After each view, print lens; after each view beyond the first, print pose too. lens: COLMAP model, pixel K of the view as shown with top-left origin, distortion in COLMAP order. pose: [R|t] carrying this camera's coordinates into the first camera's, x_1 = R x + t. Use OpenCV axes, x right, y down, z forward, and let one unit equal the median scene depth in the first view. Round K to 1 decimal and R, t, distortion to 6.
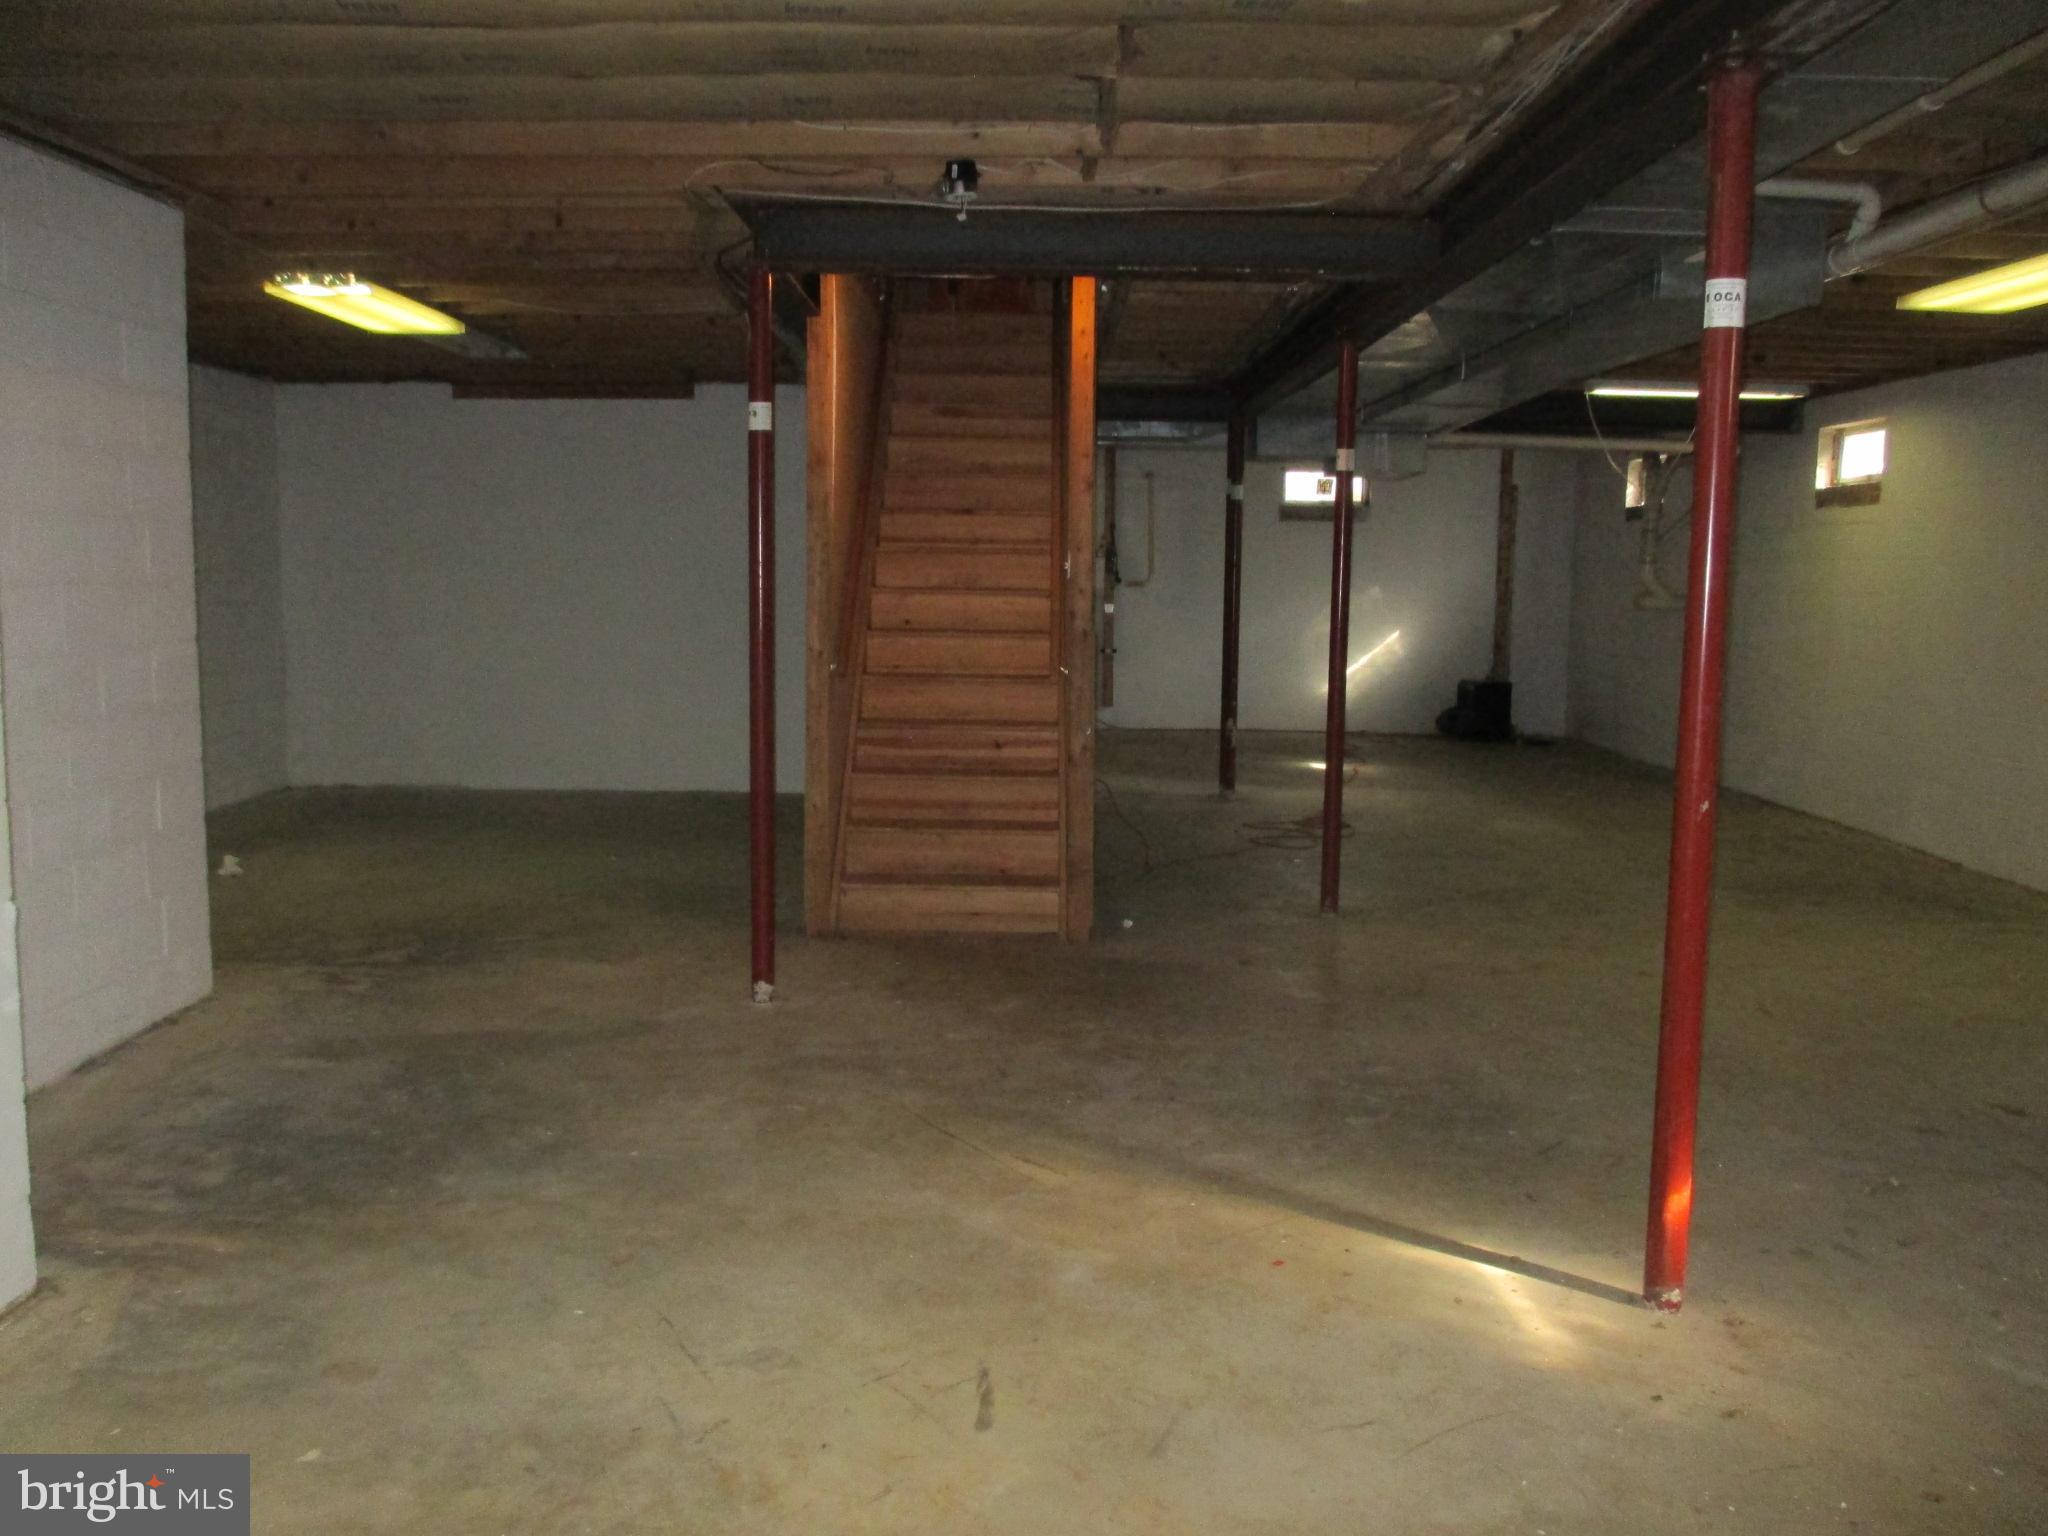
lens RADIAL K [[1760.4, 0, 1024.0], [0, 1760.4, 768.0], [0, 0, 1]] dist [0.002252, -0.002194]
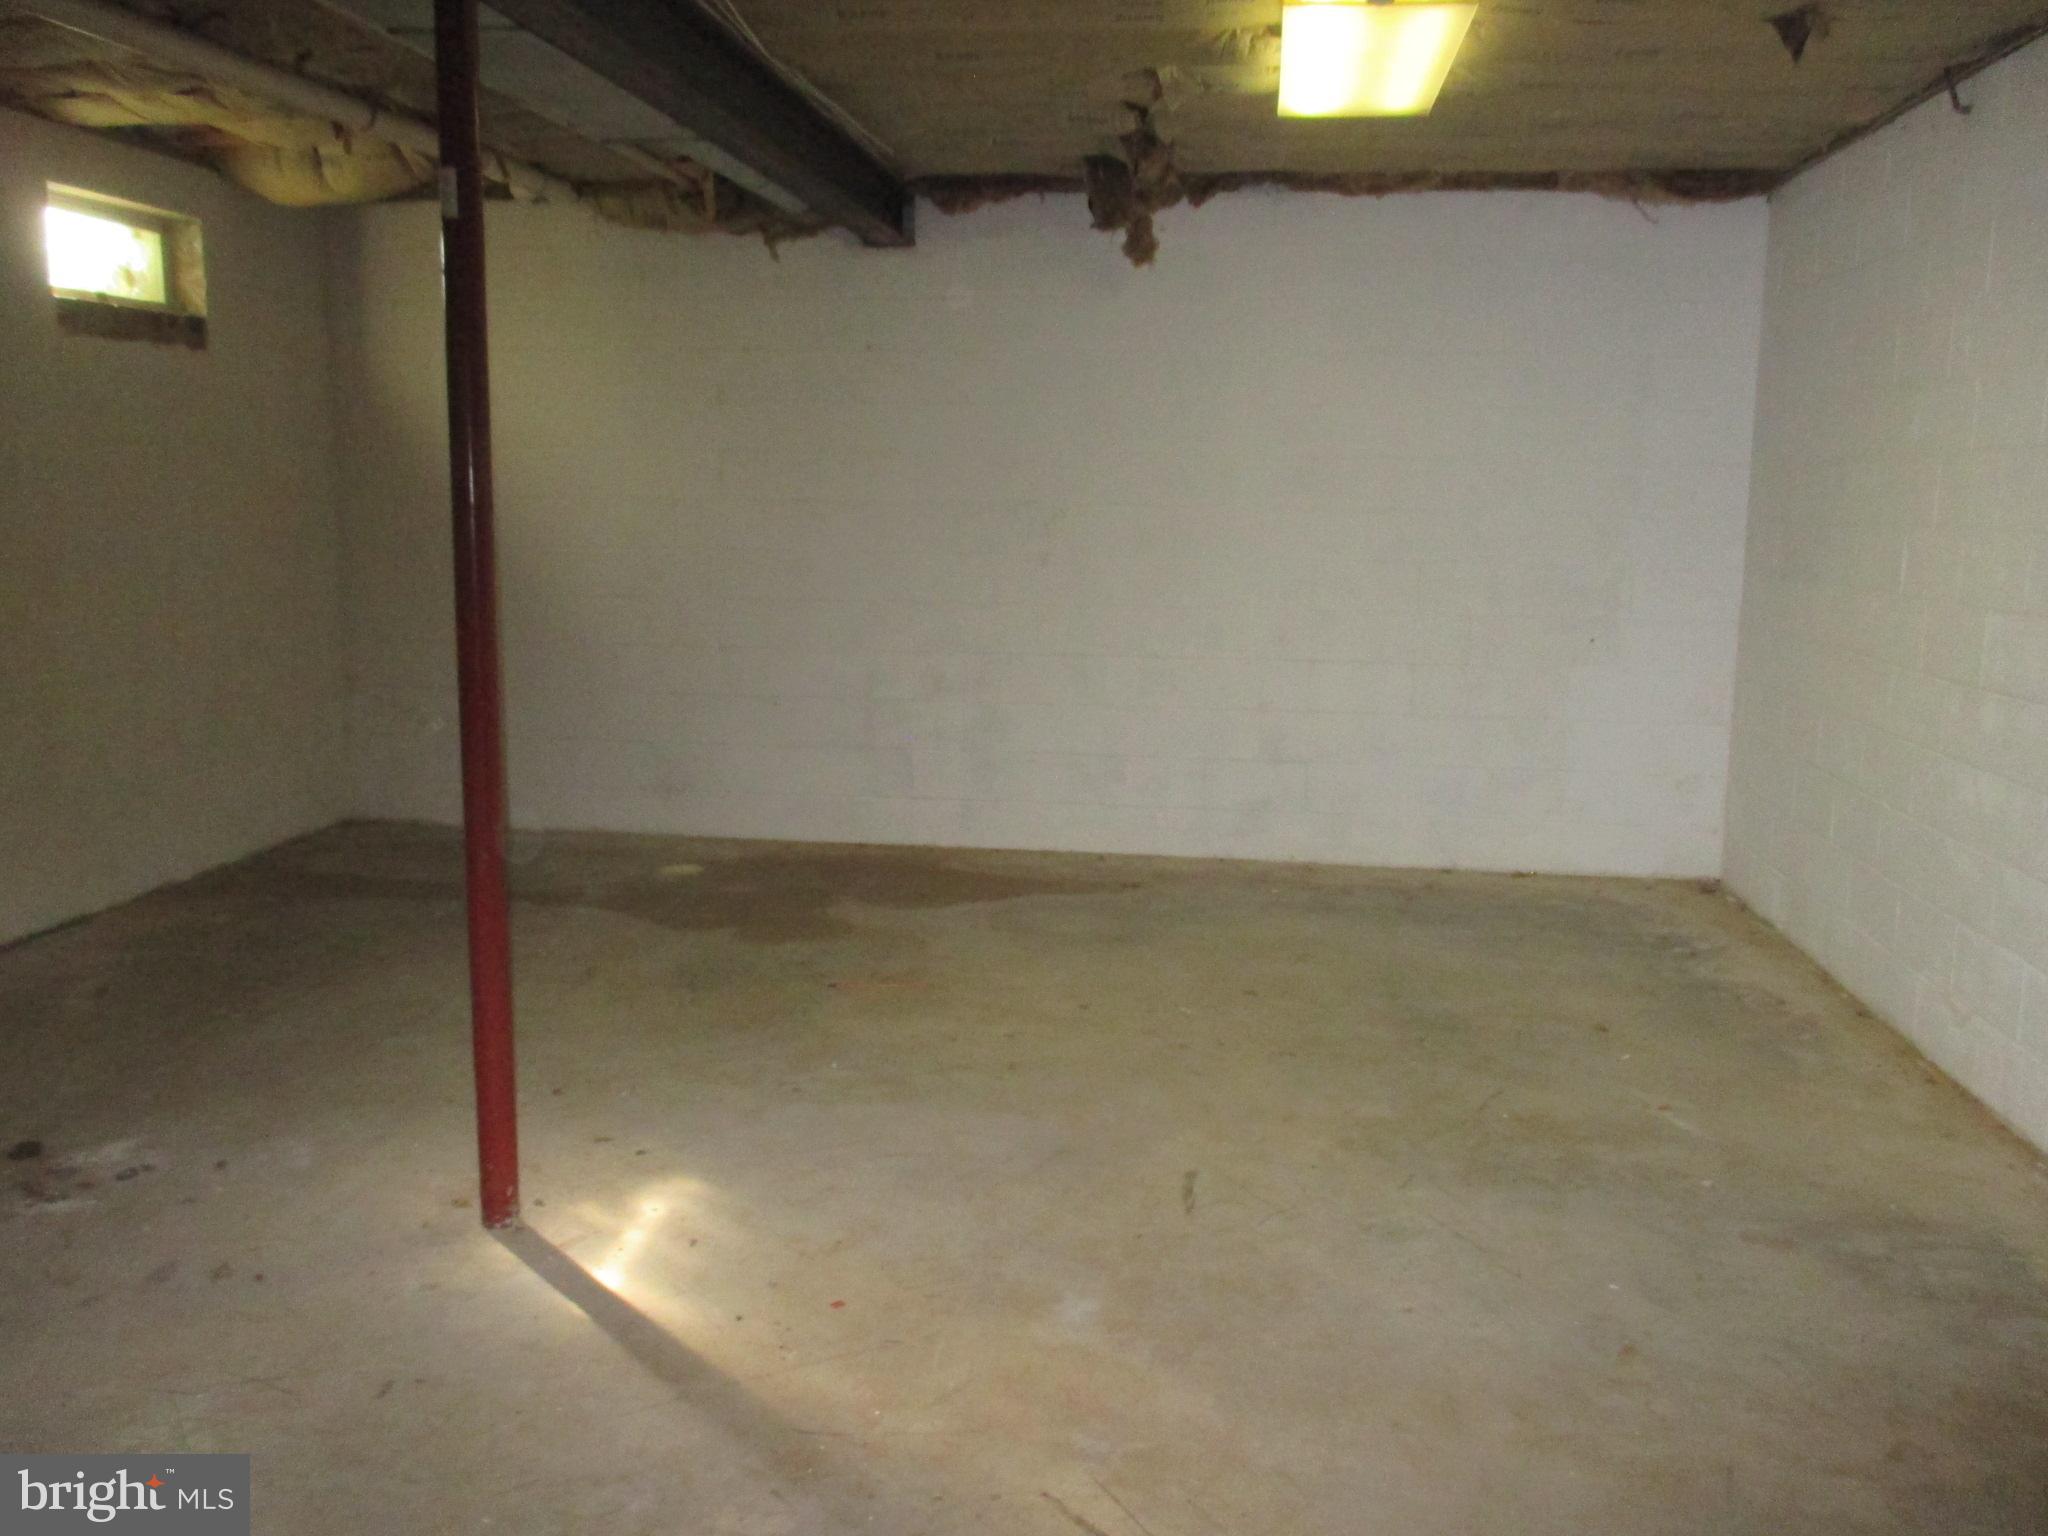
lens RADIAL K [[1760.4, 0, 1024.0], [0, 1760.4, 768.0], [0, 0, 1]] dist [0.002252, -0.002194]
pose [[-0.991431, -0.048564, 0.121271, -0.038346], [-0.012863, 0.960111, 0.279325, -0.225097], [-0.129998, 0.275371, -0.952508, 1.885787]]
